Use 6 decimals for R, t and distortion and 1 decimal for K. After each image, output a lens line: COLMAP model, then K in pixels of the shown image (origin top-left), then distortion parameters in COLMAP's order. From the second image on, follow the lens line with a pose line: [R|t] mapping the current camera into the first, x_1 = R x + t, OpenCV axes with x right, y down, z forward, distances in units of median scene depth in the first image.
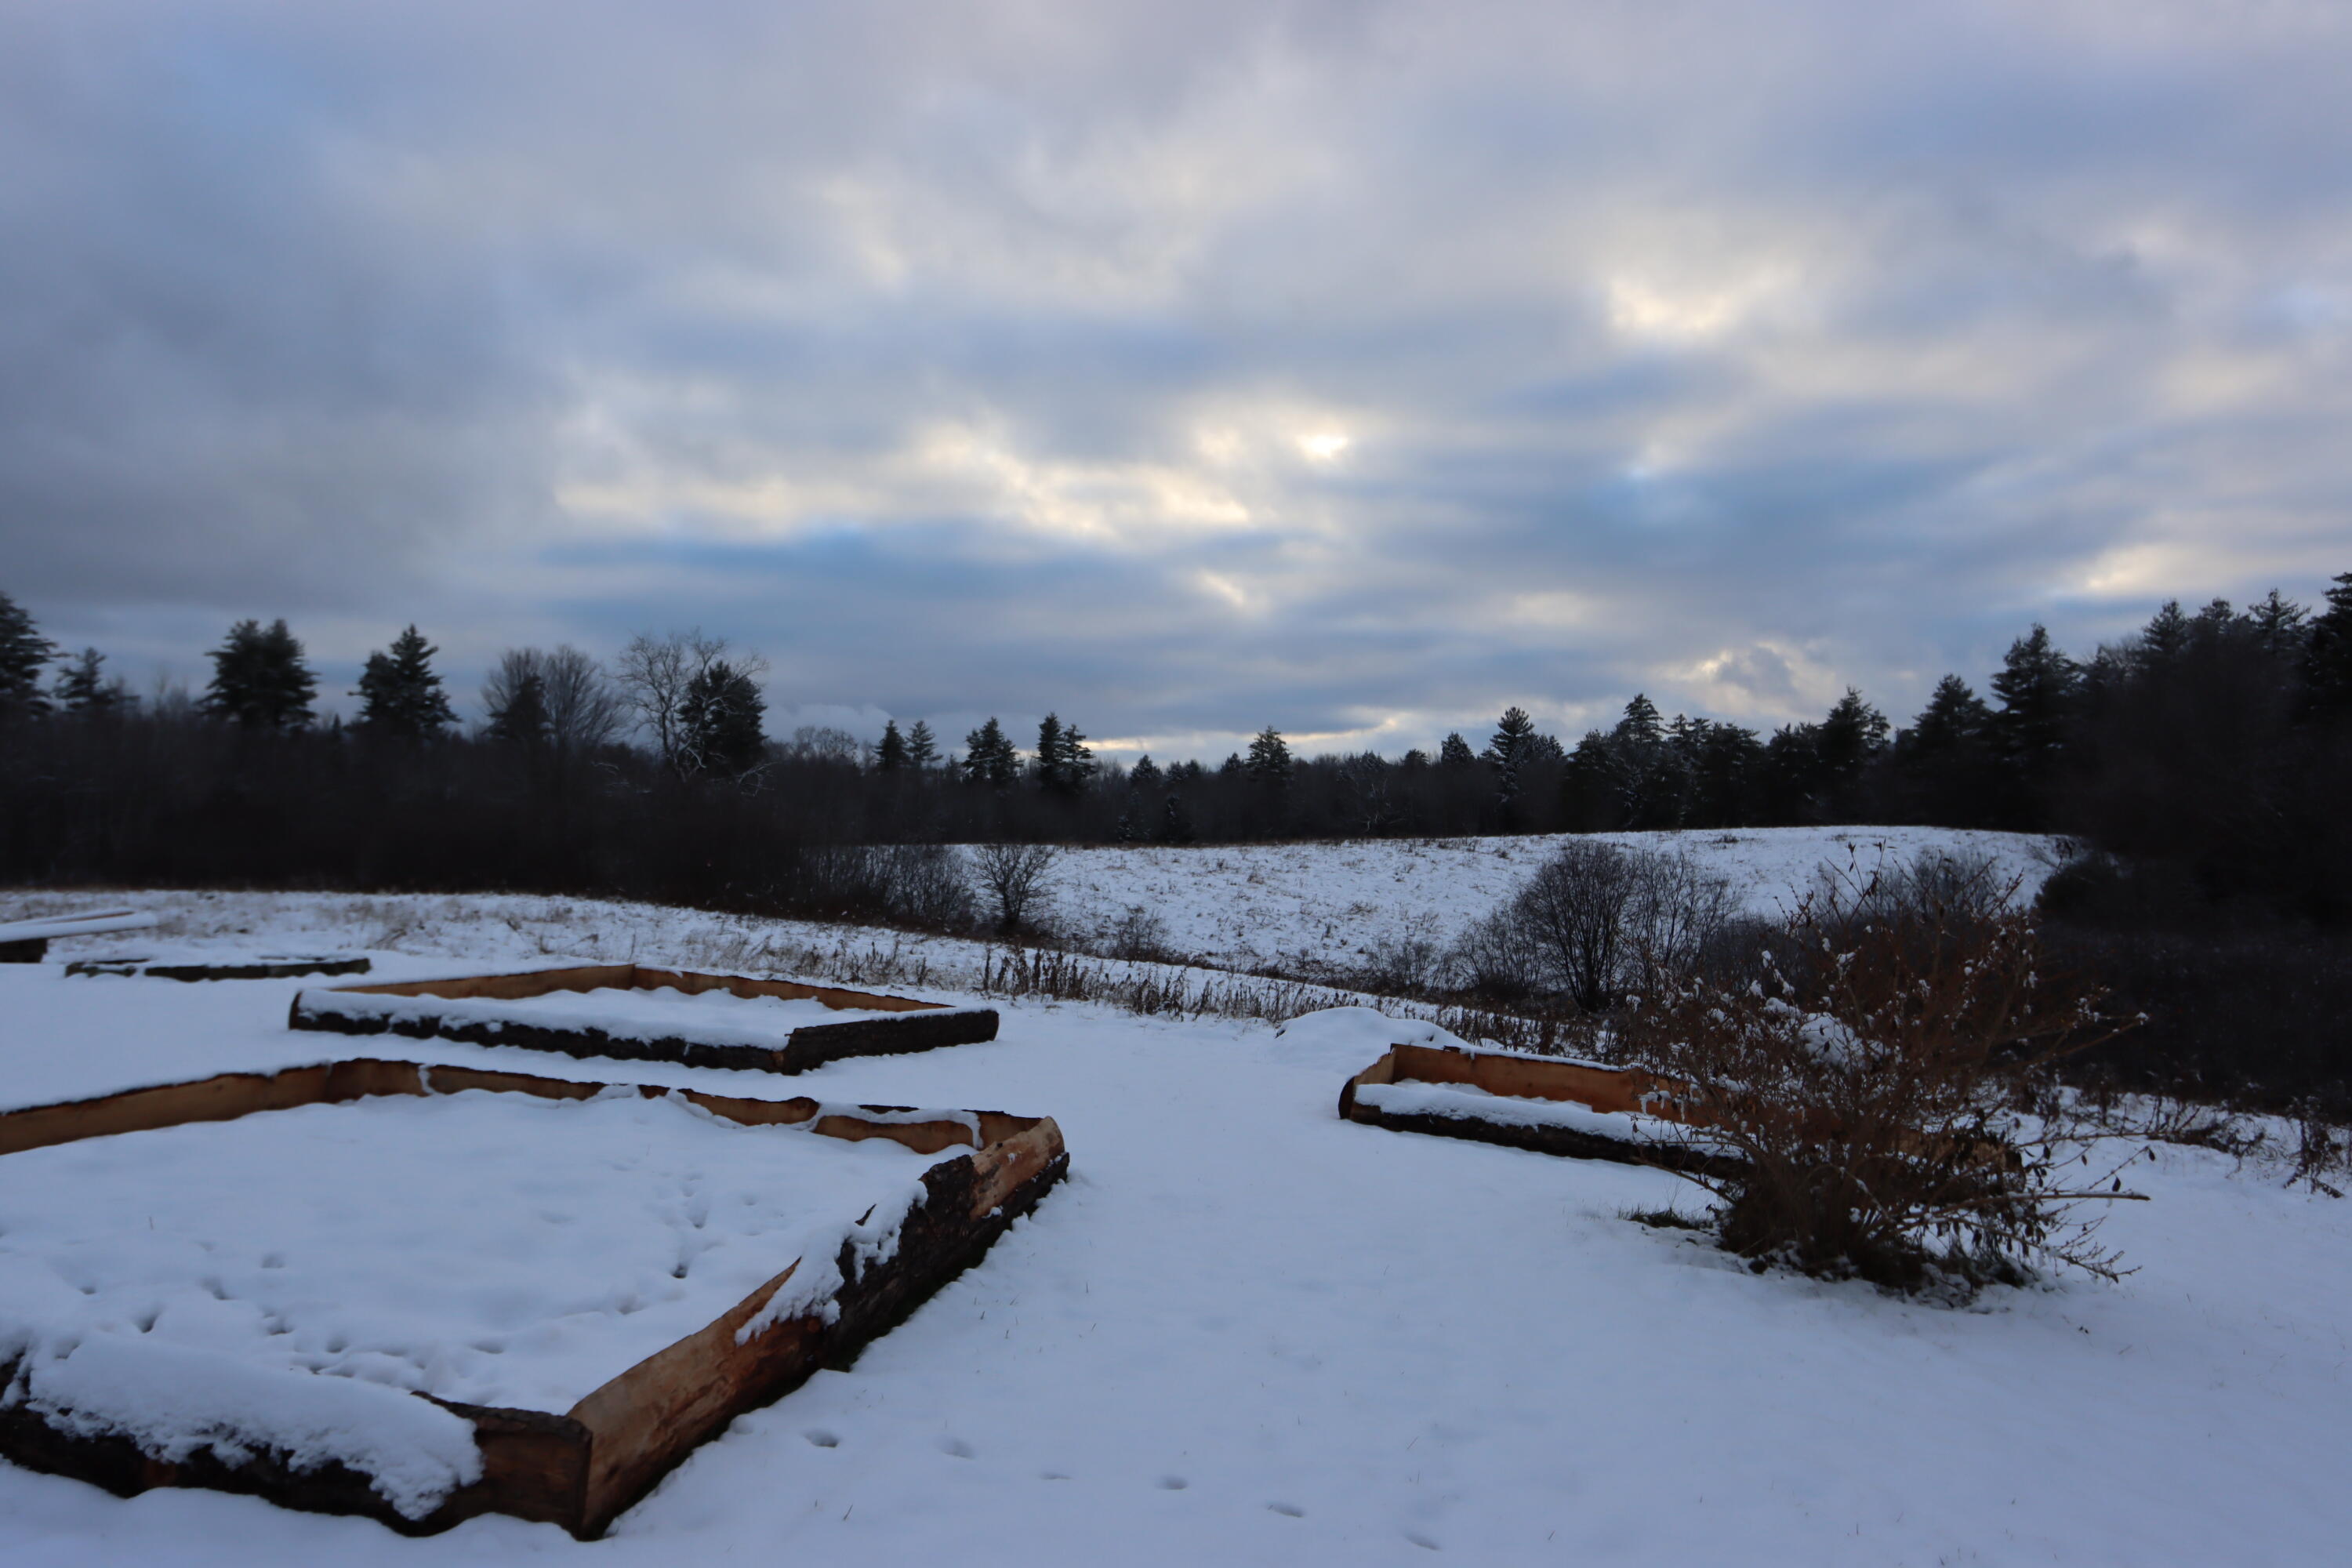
lens RADIAL K [[1454.5, 0, 1152.4], [0, 1454.5, 782.3], [0, 0, 1]] dist [-0.032317, 0.034121]
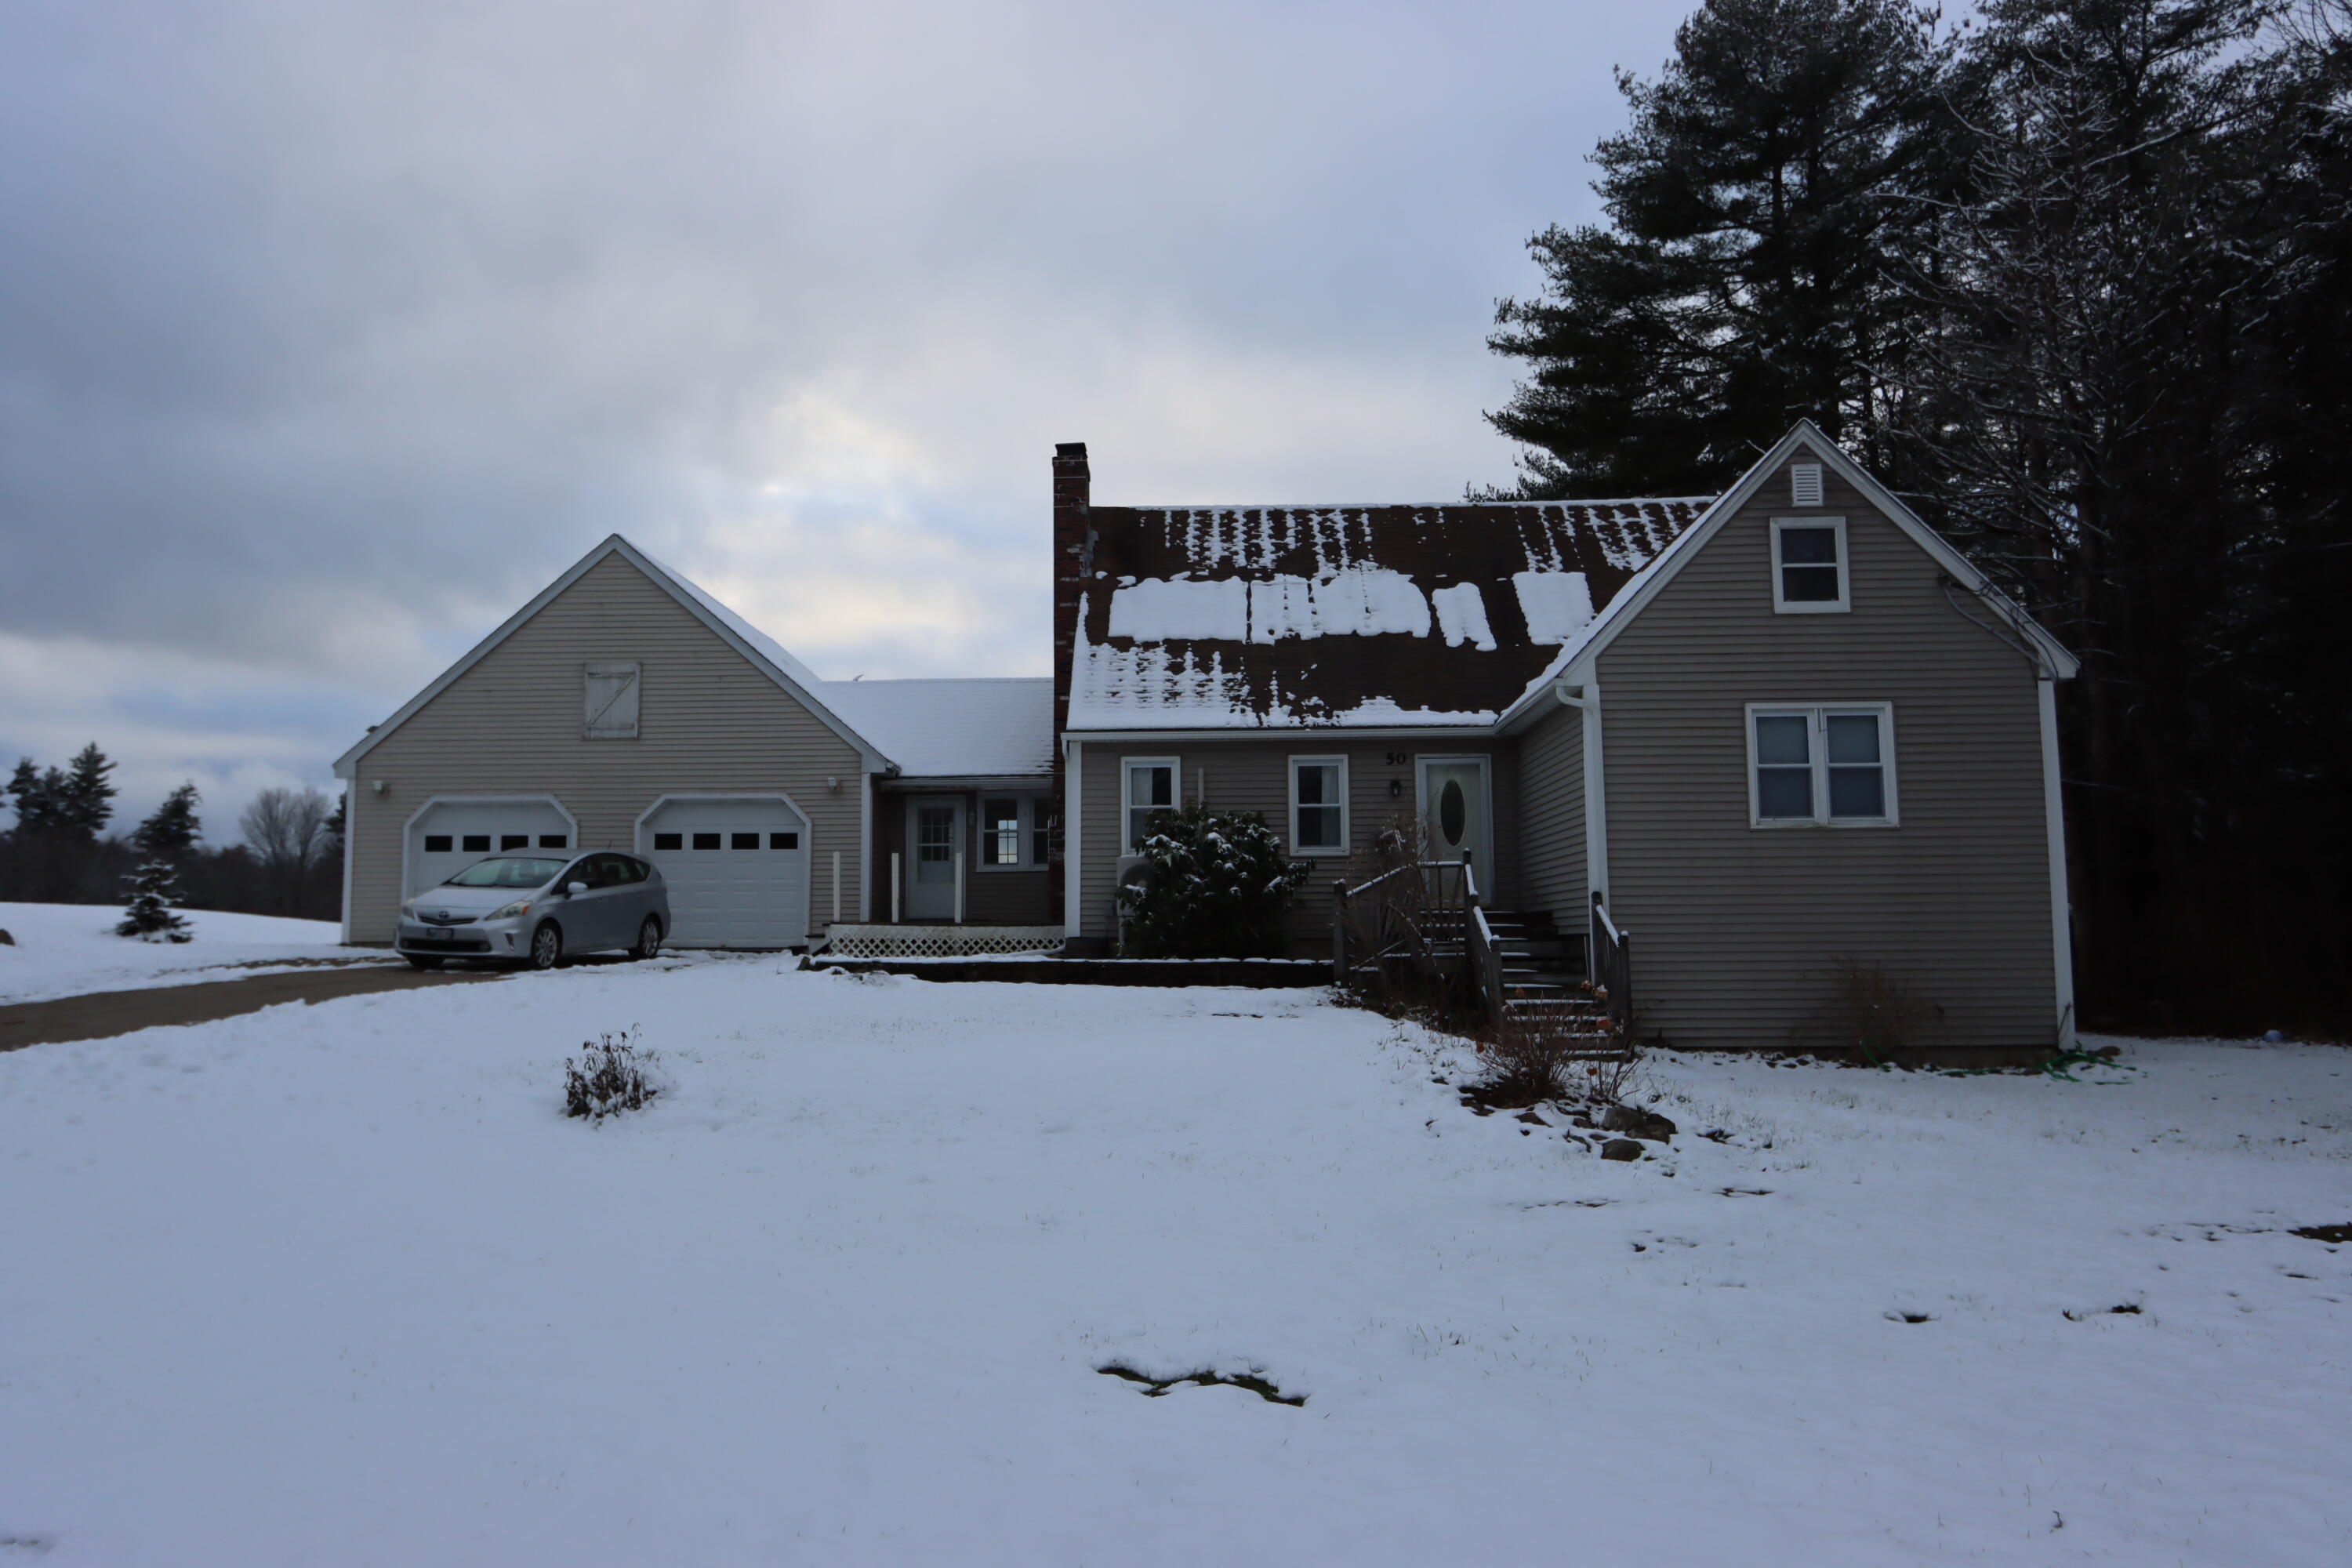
lens RADIAL K [[1547.9, 0, 1162.0], [0, 1547.9, 781.2], [0, 0, 1]] dist [-0.005189, 0.006930]
pose [[0.974233, 0.038839, 0.222176, 0.024305], [-0.021483, 0.996563, -0.080008, -0.001740], [-0.224520, 0.073173, 0.971718, -0.332669]]
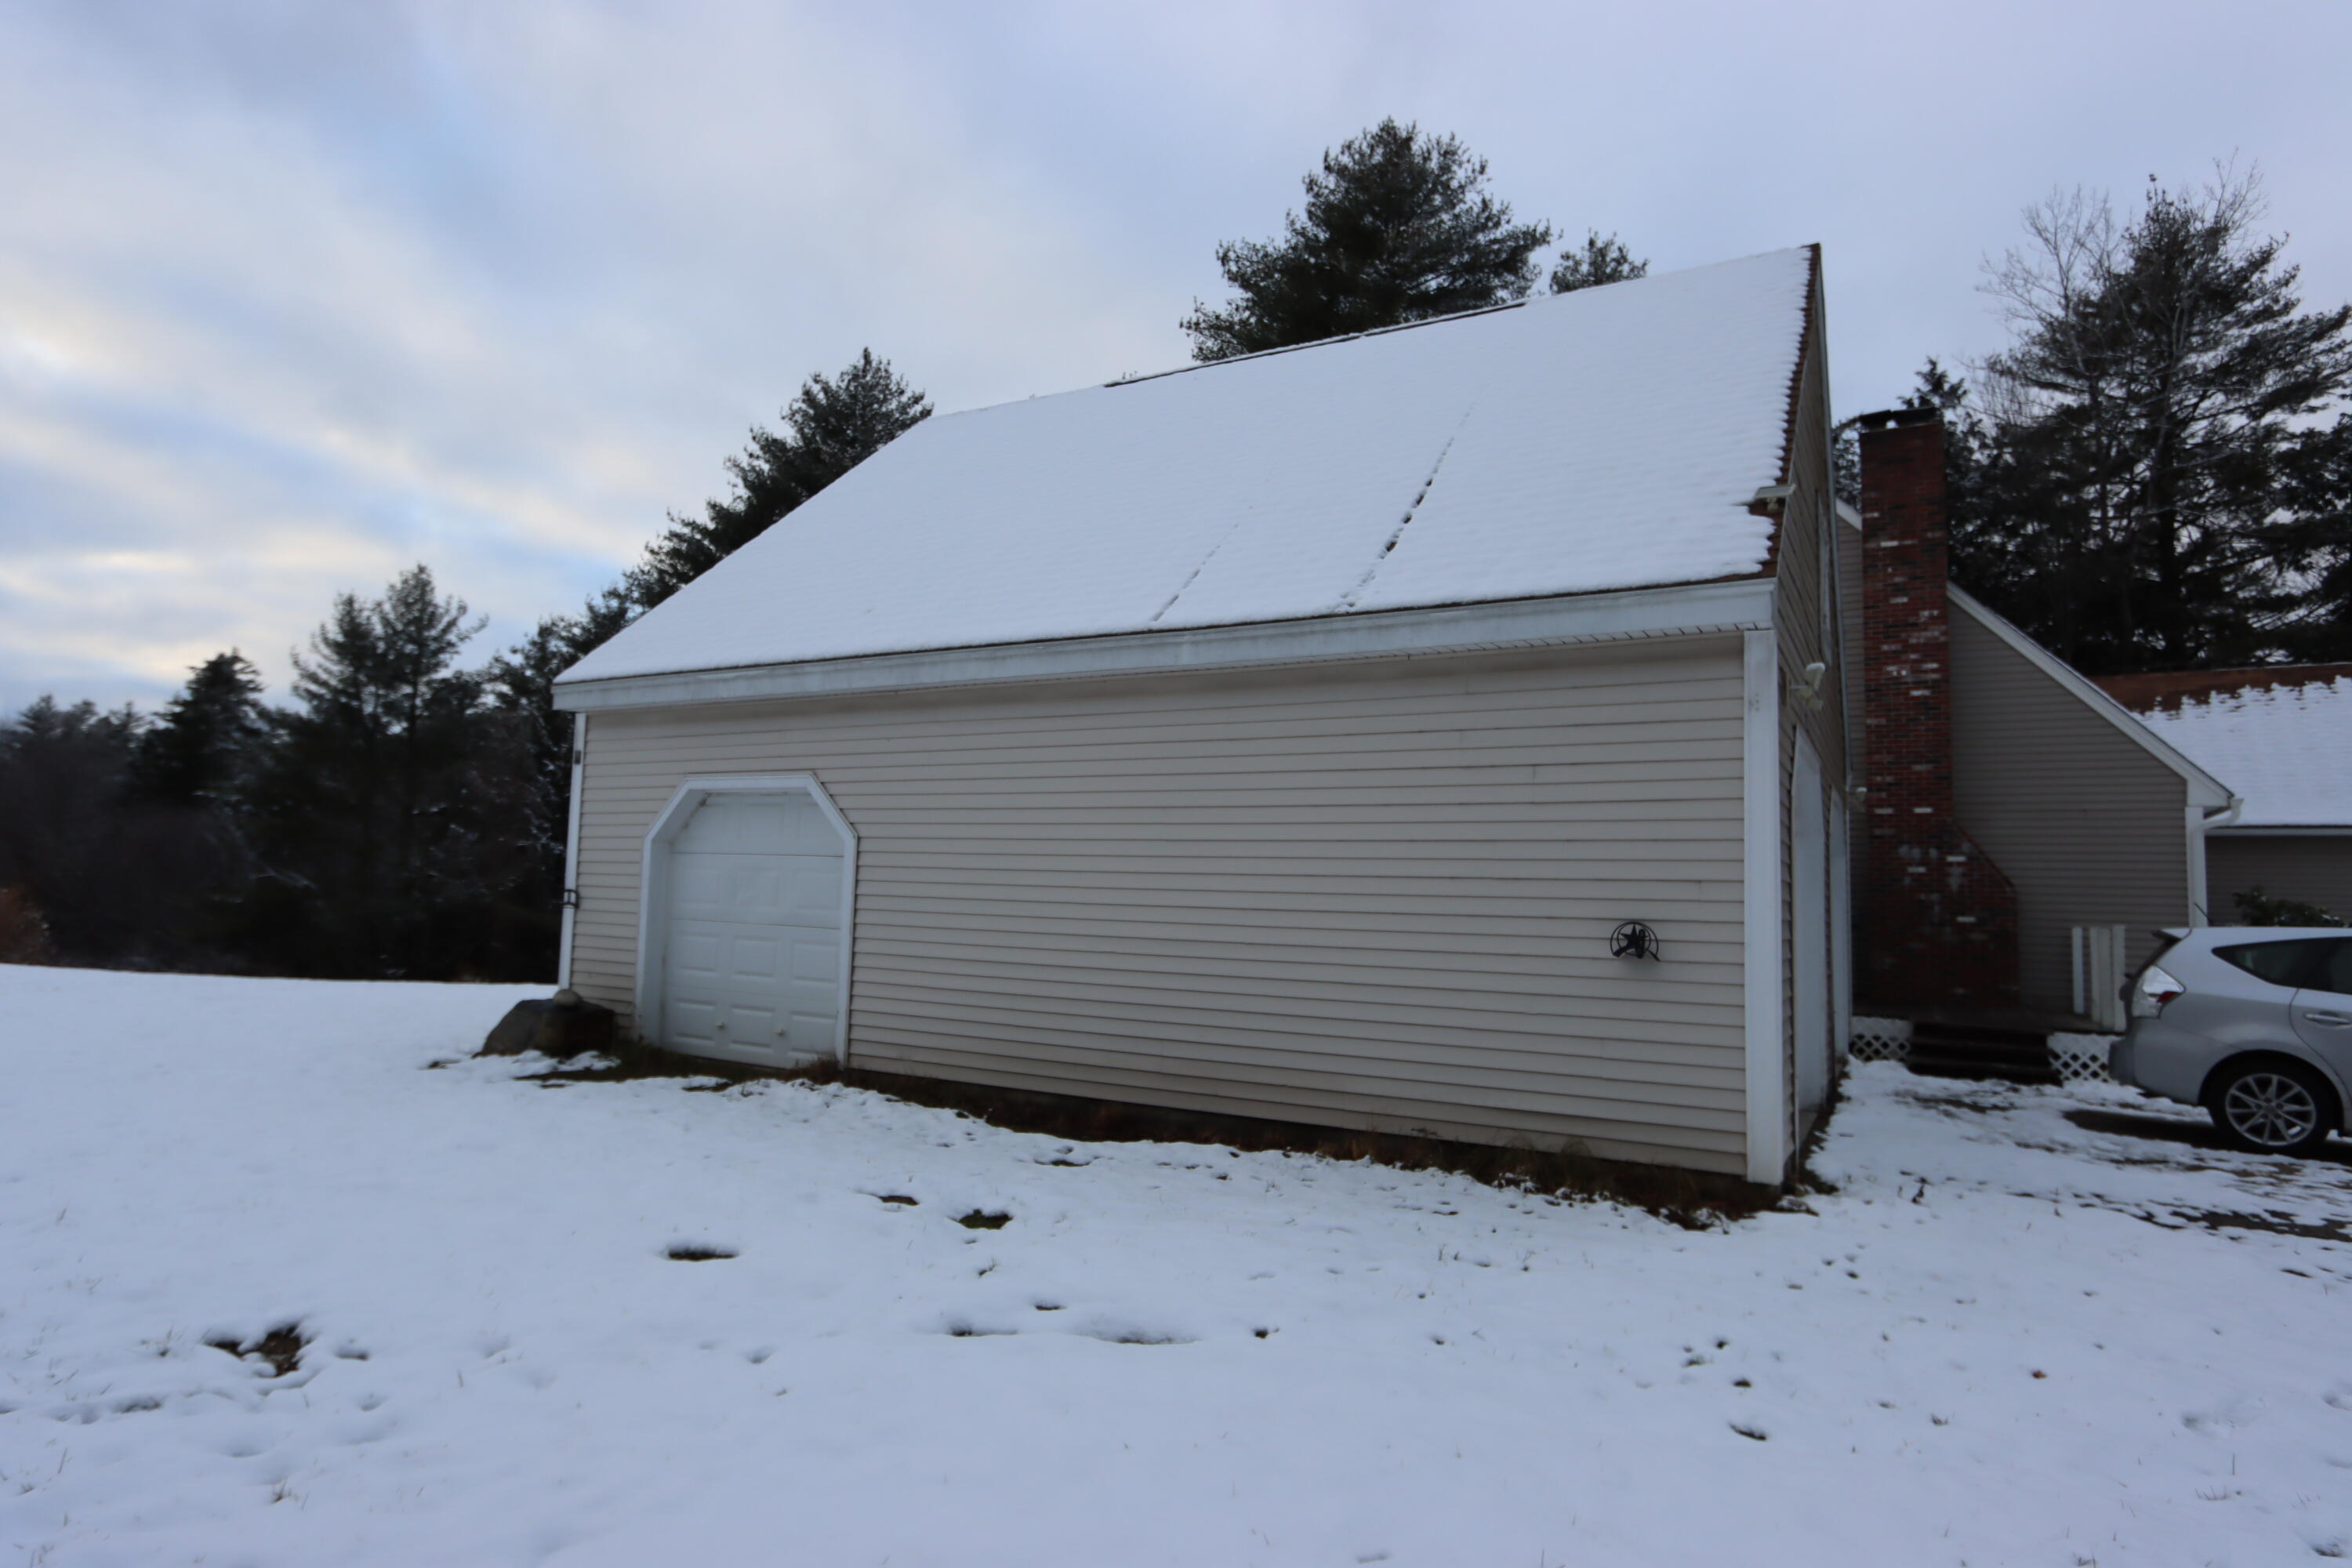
lens RADIAL K [[1297.8, 0, 1157.4], [0, 1297.8, 775.9], [0, 0, 1]] dist [-0.006074, 0.000636]
pose [[0.266061, 0.120702, 0.956370, -0.060400], [-0.065082, 0.992115, -0.107107, -0.002787], [-0.961757, -0.033745, 0.271819, -0.161530]]
